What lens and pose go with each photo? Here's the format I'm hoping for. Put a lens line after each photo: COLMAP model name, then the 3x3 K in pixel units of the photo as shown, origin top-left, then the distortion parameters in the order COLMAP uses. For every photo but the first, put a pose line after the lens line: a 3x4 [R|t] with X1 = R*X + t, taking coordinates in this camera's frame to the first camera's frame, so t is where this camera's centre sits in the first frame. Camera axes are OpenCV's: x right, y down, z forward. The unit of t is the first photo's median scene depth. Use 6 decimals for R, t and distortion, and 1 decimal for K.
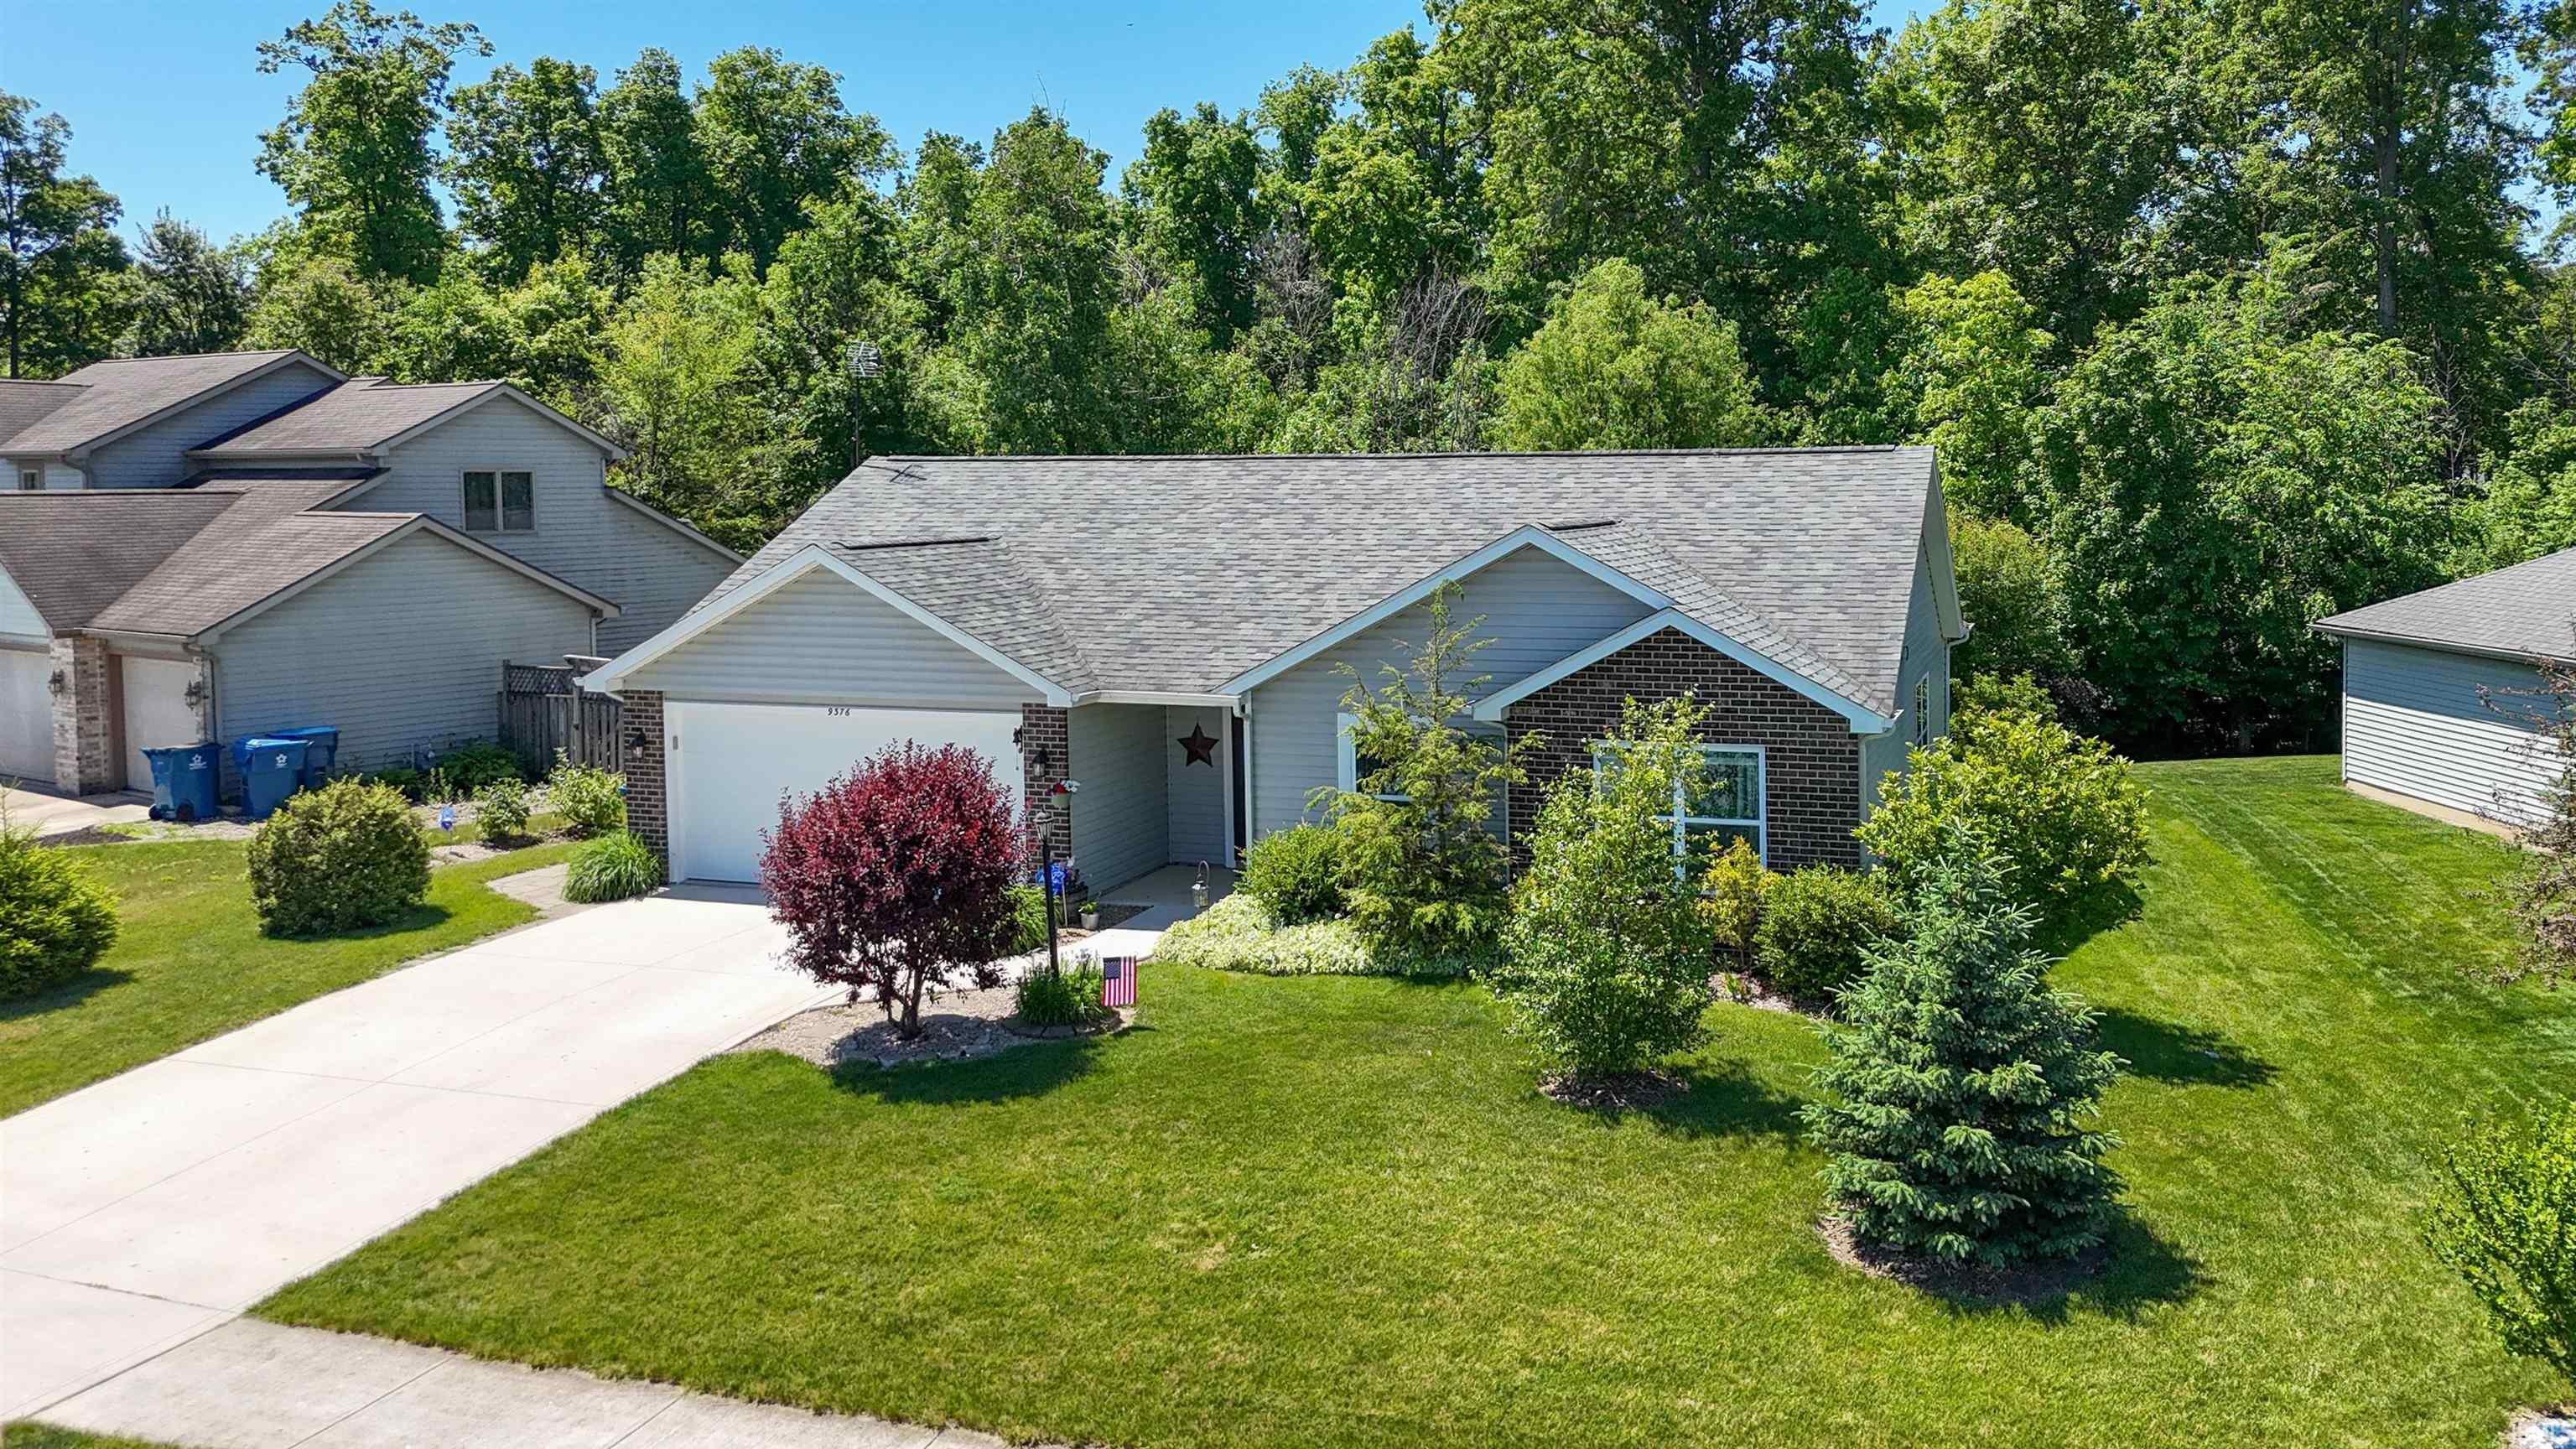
lens RADIAL K [[1975.6, 0, 1468.8], [0, 1975.6, 548.6], [0, 0, 1]] dist [0.015606, 0.007678]
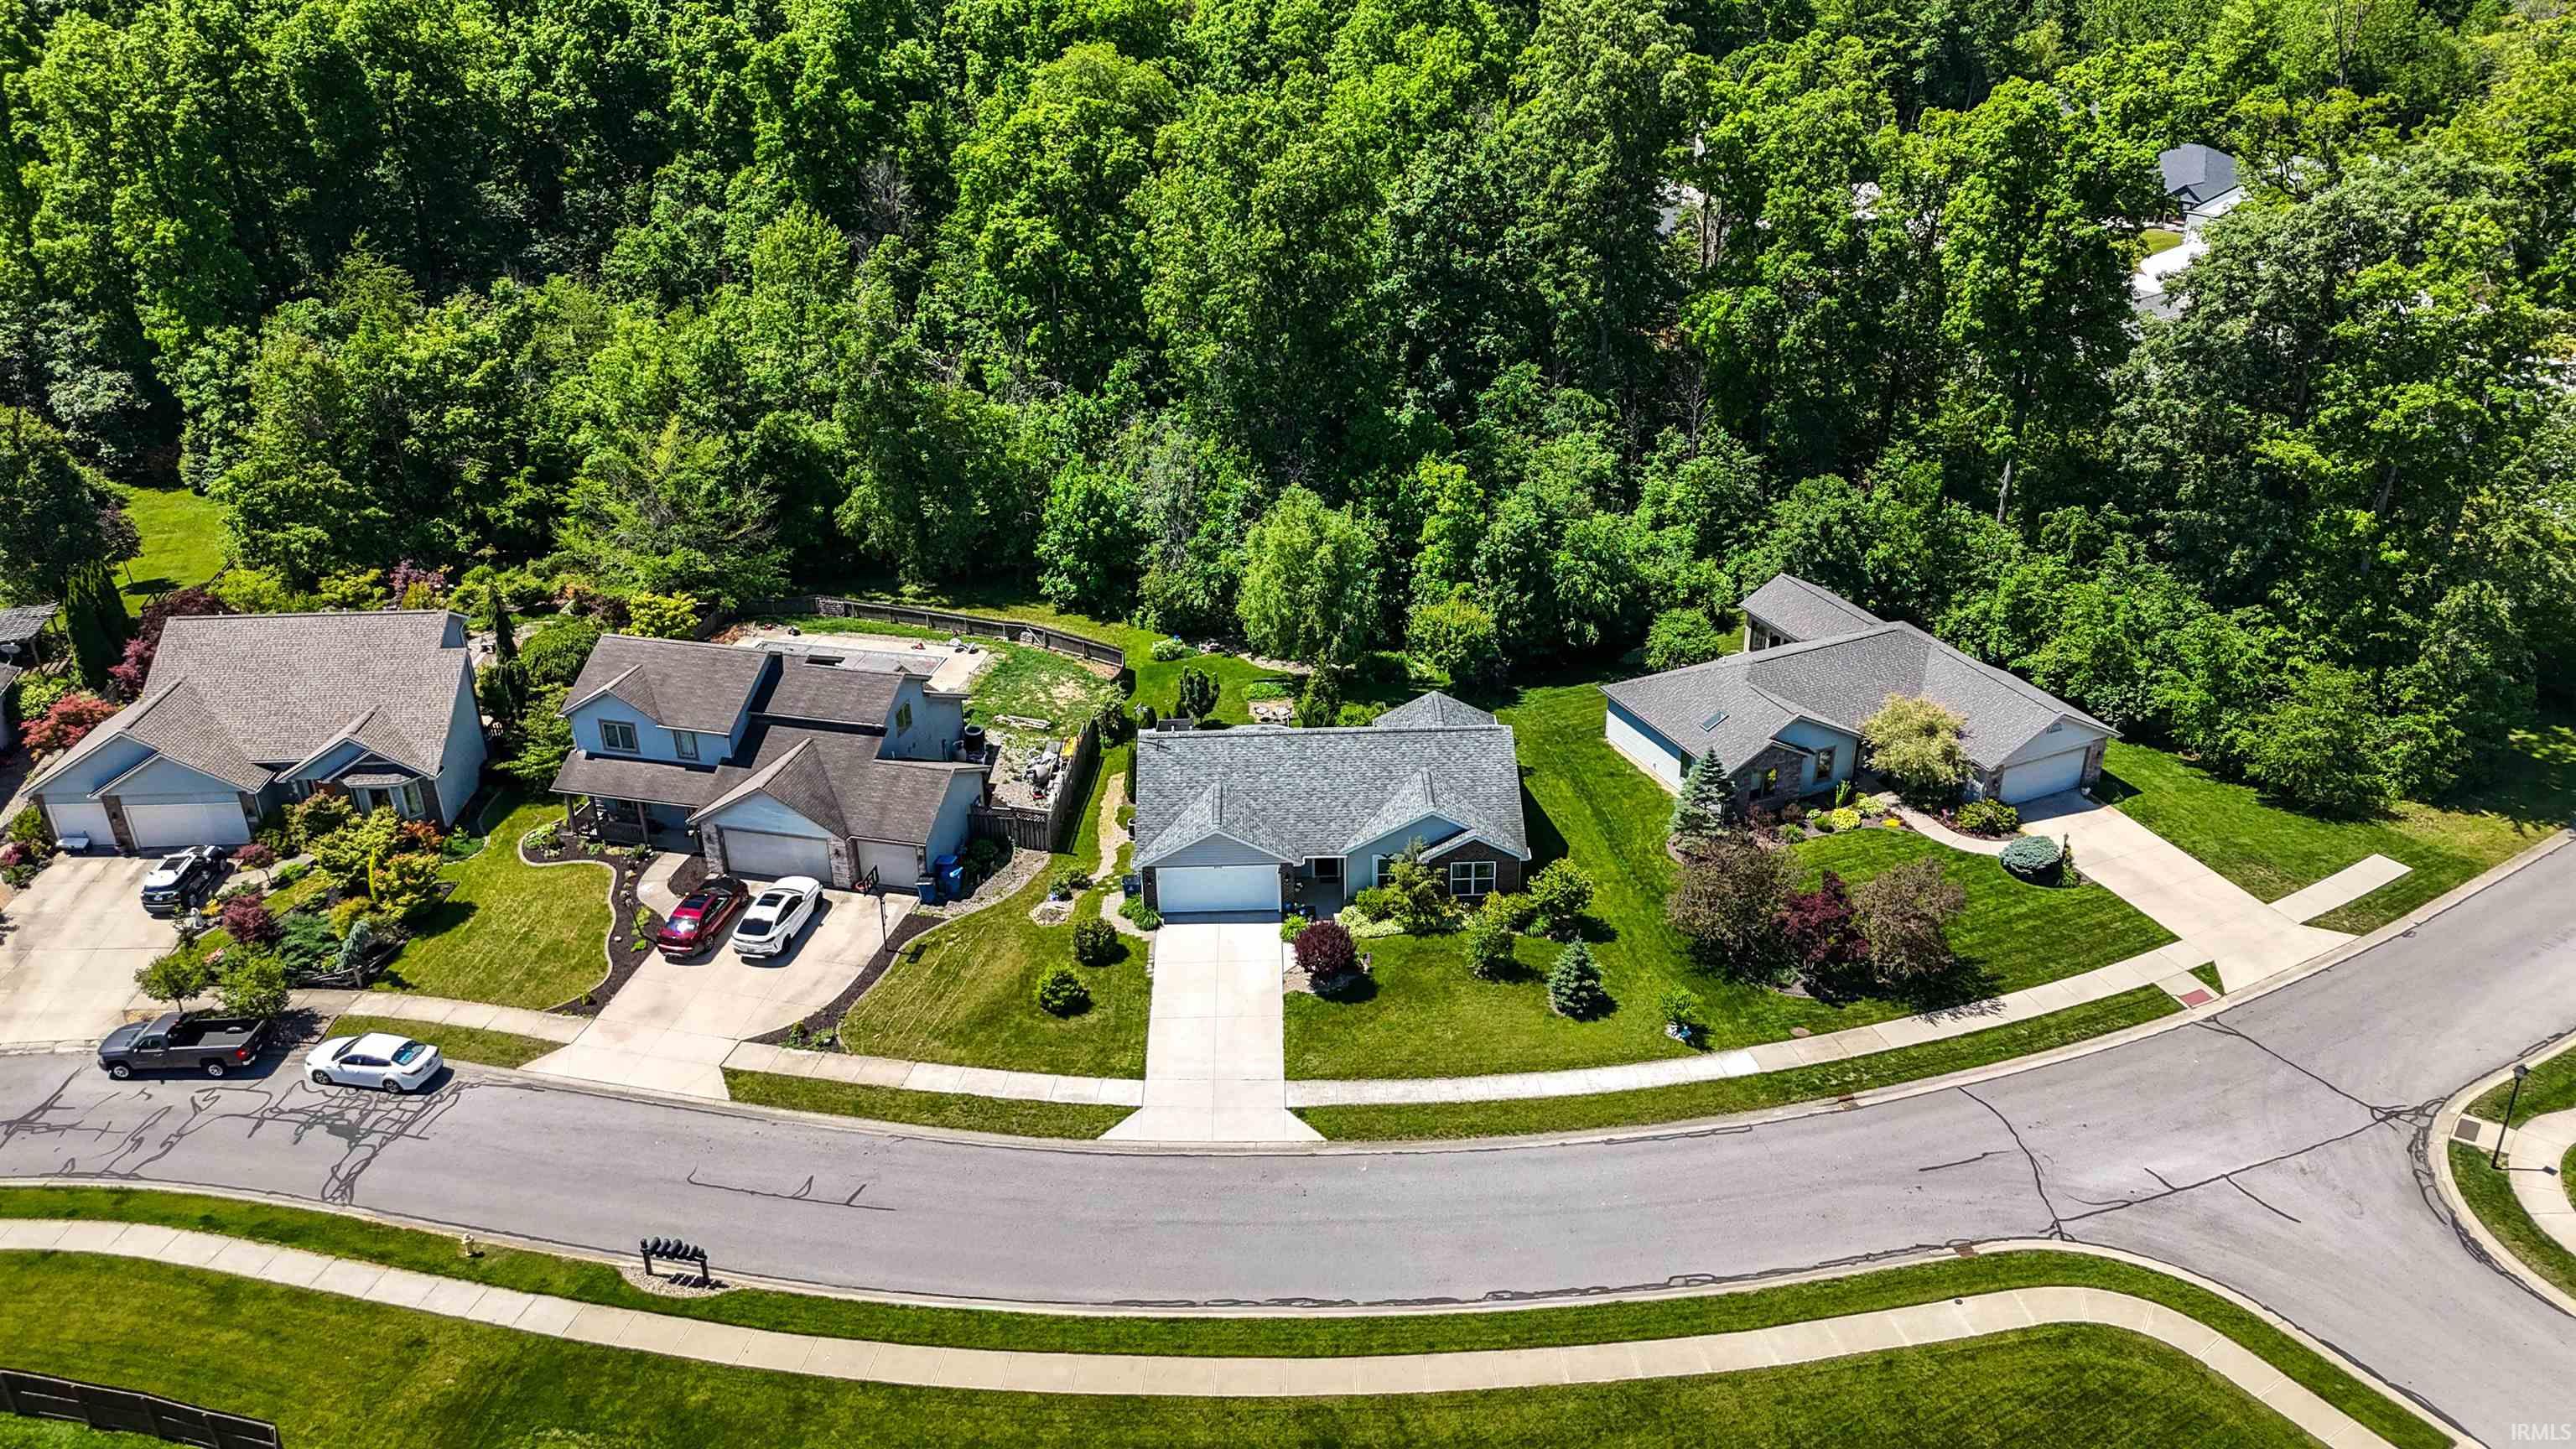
lens RADIAL K [[1865.1, 0, 1288.0], [0, 1865.1, 724.5], [0, 0, 1]] dist [0.097911, -0.097207]
pose [[0.947877, -0.153119, 0.279436, -0.940680], [0.023809, 0.908555, 0.417087, -1.298037], [-0.317747, -0.388694, 0.864843, -1.496358]]
